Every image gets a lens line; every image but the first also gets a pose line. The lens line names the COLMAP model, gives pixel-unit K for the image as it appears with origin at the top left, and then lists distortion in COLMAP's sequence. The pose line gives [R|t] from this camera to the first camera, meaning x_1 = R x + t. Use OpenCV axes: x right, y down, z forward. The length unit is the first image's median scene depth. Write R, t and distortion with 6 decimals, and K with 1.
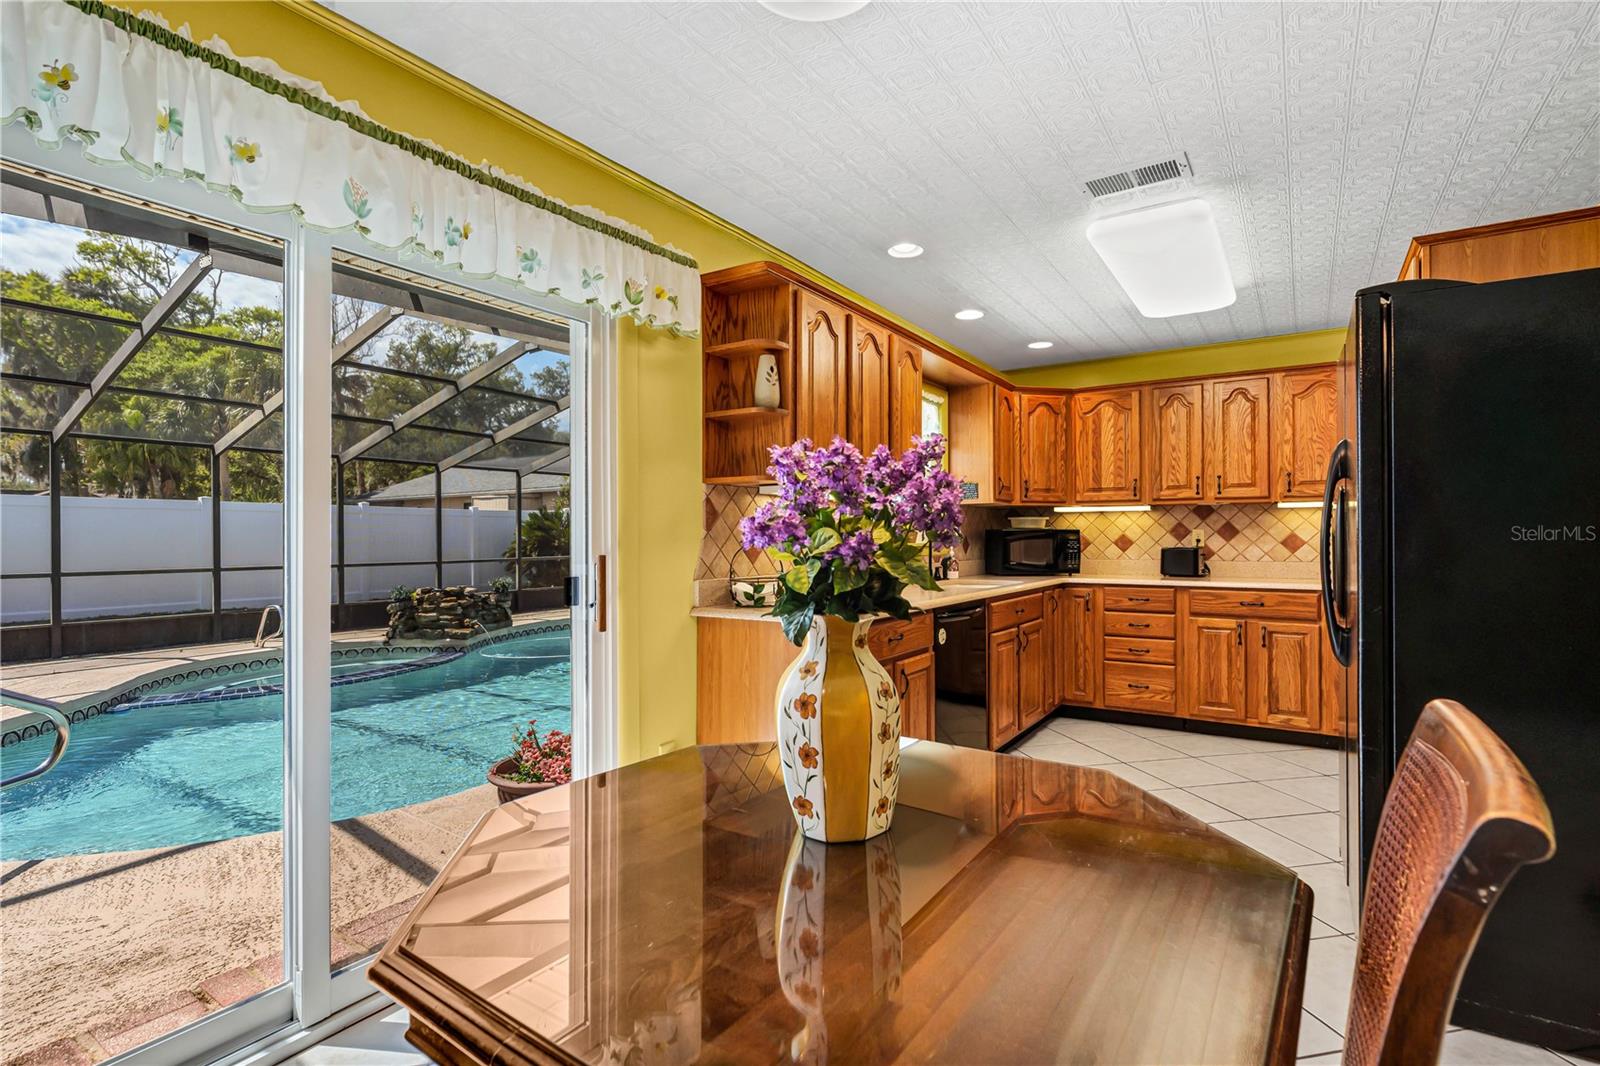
lens RADIAL K [[728.9, 0, 757.6], [0, 728.9, 529.4], [0, 0, 1]] dist [0.001523, -0.000026]
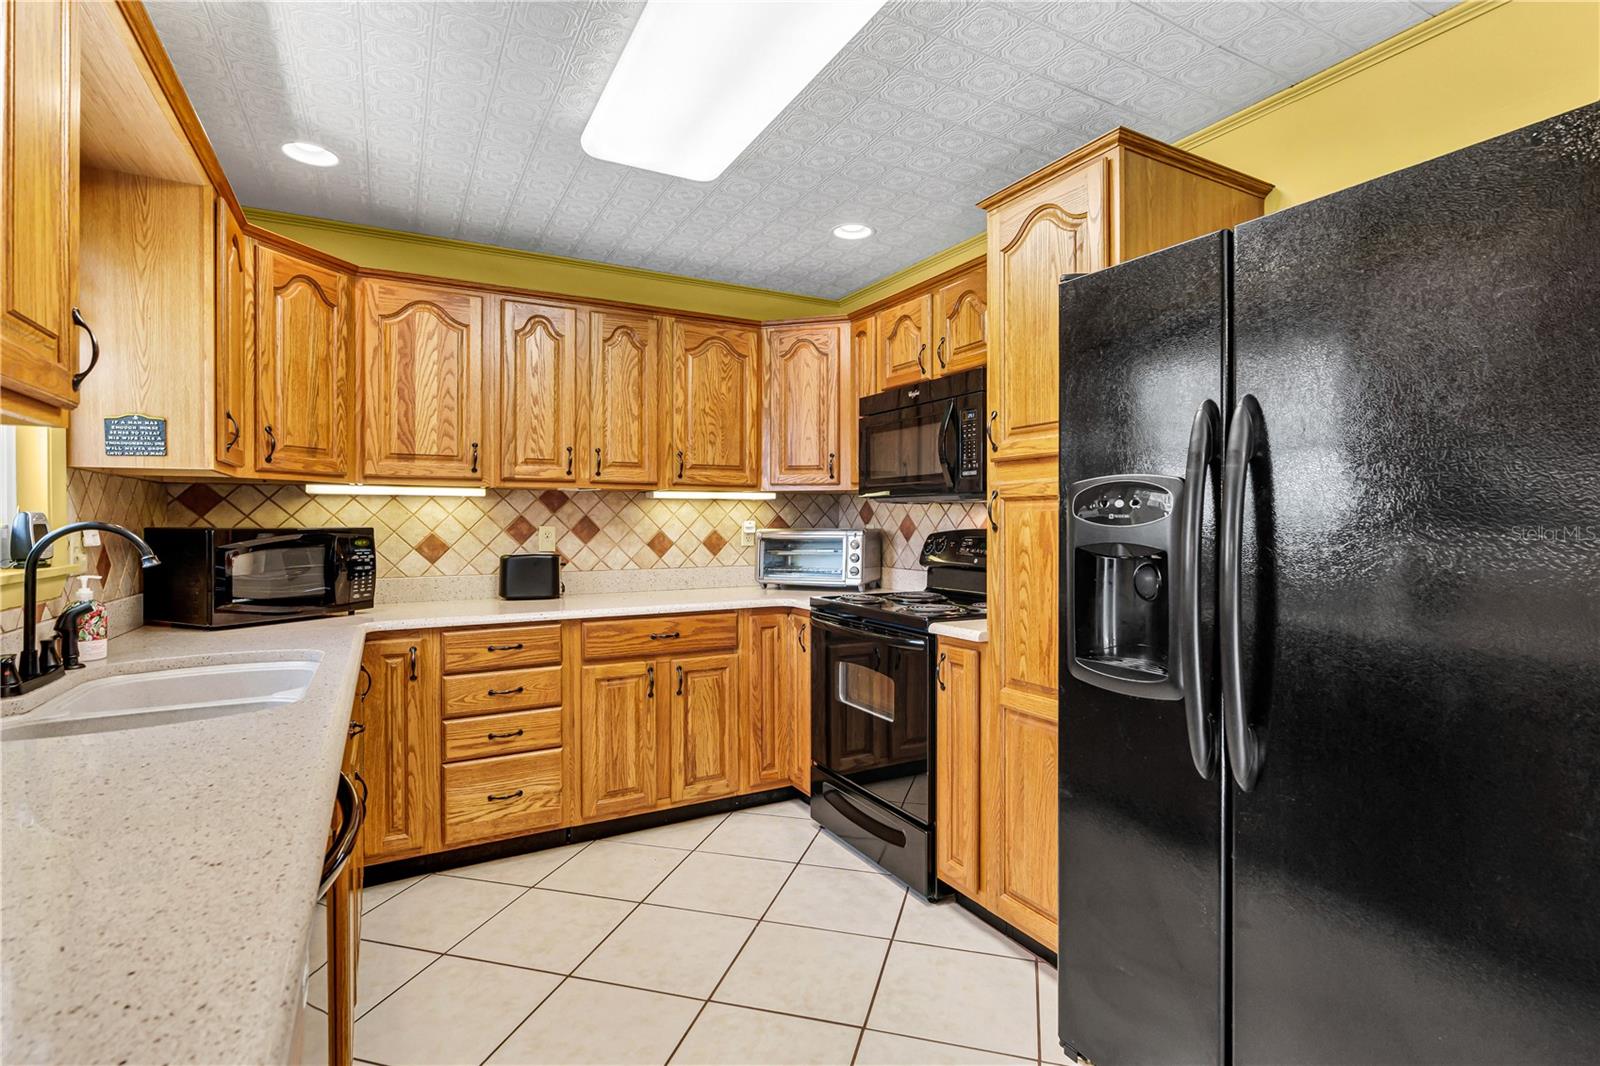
lens RADIAL K [[760.6, 0, 796.5], [0, 760.6, 520.0], [0, 0, 1]] dist [-0.002447, -0.000110]
pose [[0.411051, -0.001771, 0.911611, 0.059135], [-0.007486, 0.999958, 0.005319, -0.011909], [-0.911581, -0.009011, 0.411021, 0.525280]]
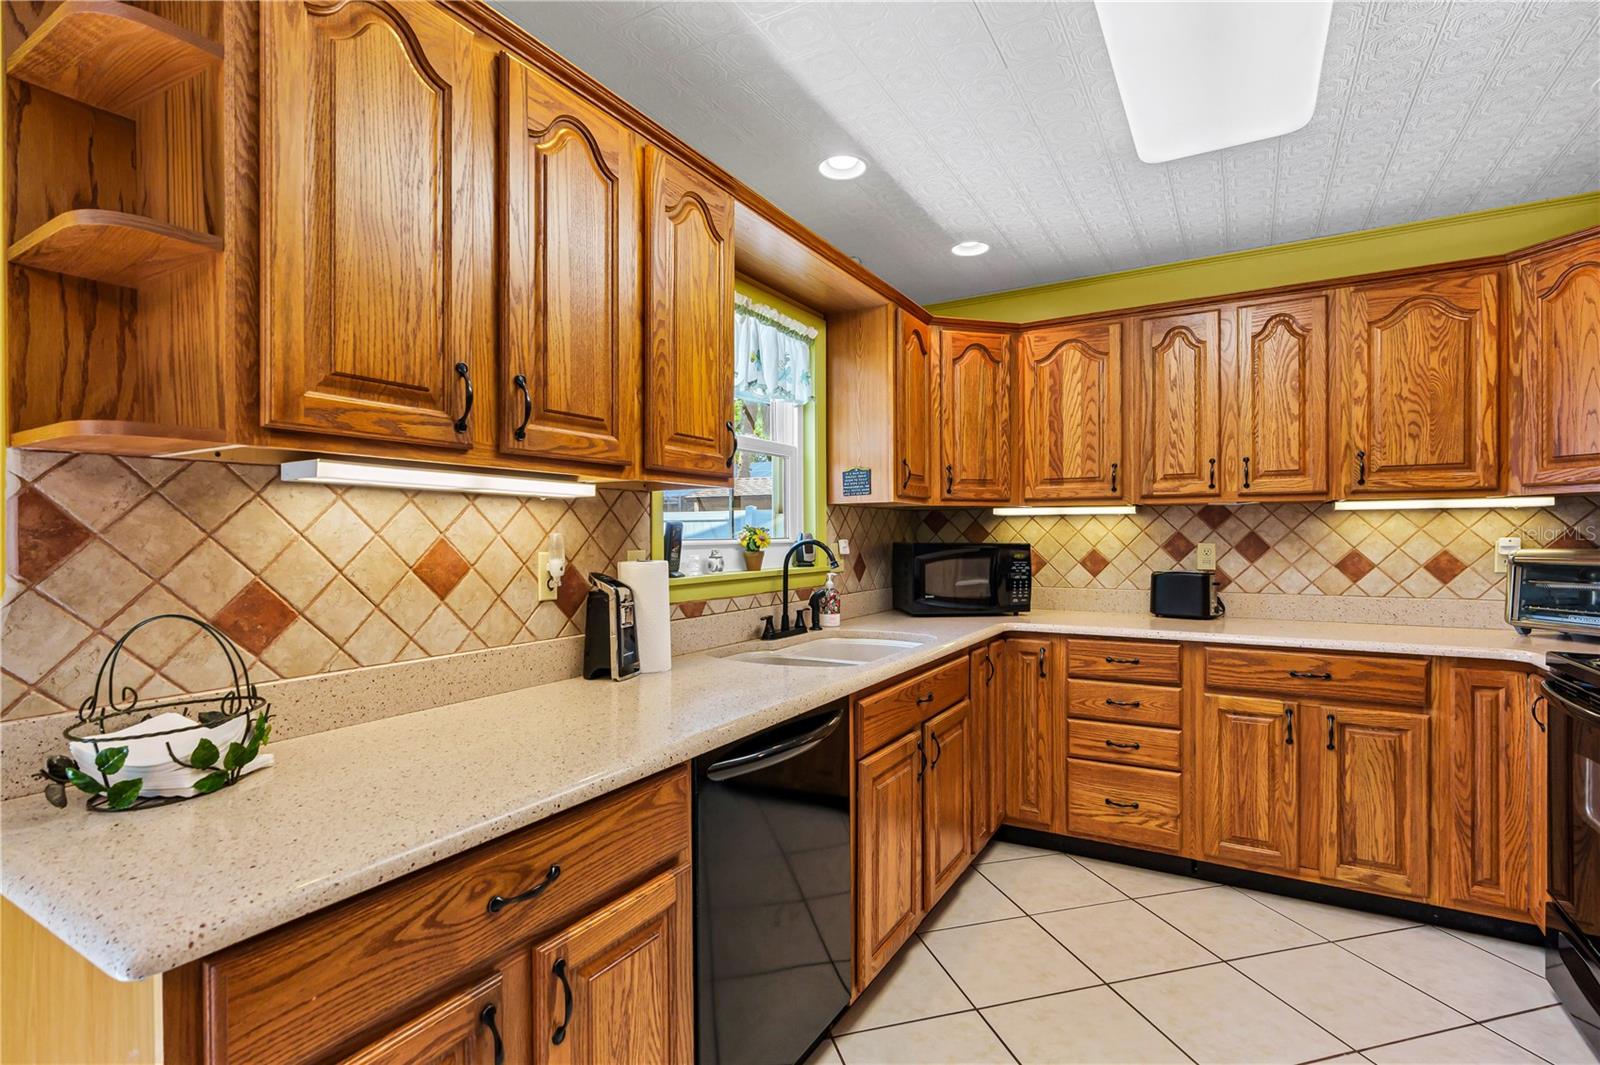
lens RADIAL K [[762.3, 0, 799.3], [0, 762.3, 538.6], [0, 0, 1]] dist [0.000779, 0.000680]
pose [[0.993033, -0.005007, 0.117733, 0.177629], [0.003384, 0.999897, 0.013981, -0.015440], [-0.117791, -0.013485, 0.992947, 0.394789]]
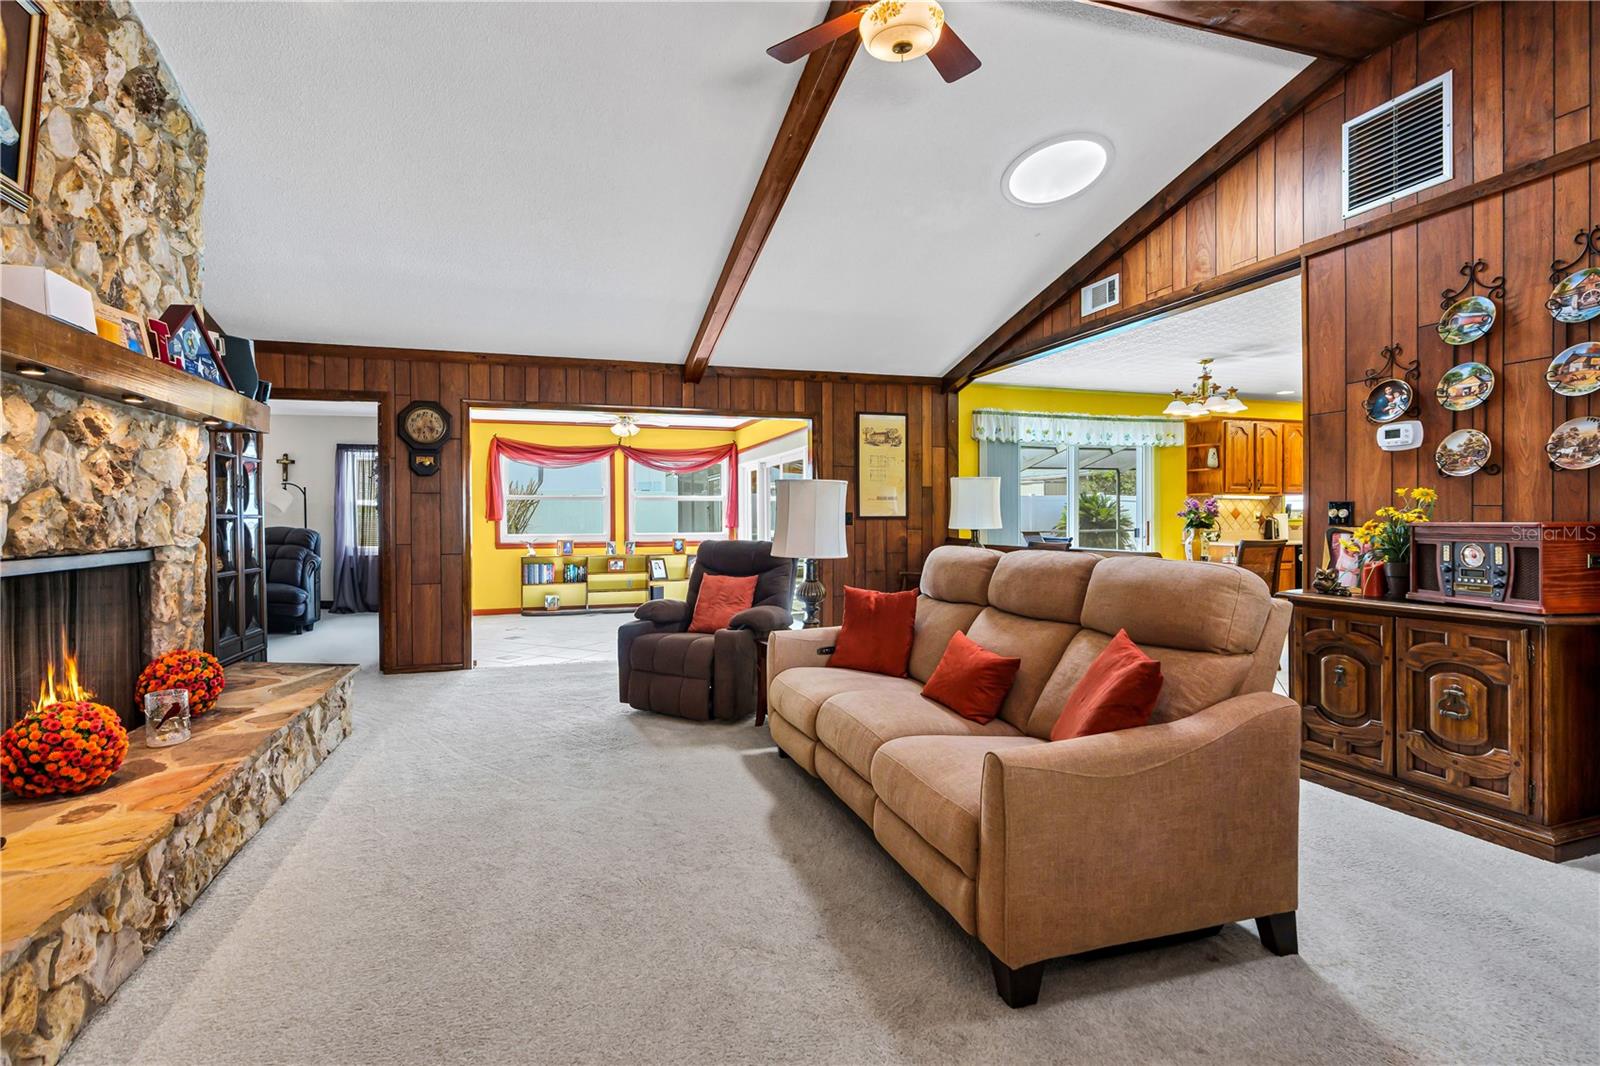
lens RADIAL K [[737.1, 0, 804.7], [0, 737.1, 528.3], [0, 0, 1]] dist [-0.027068, 0.000099]
pose [[0.827046, 0.002983, -0.562126, 0.175860], [0.012371, 0.999647, 0.023507, -0.017296], [0.561998, -0.026395, 0.826718, -1.277598]]
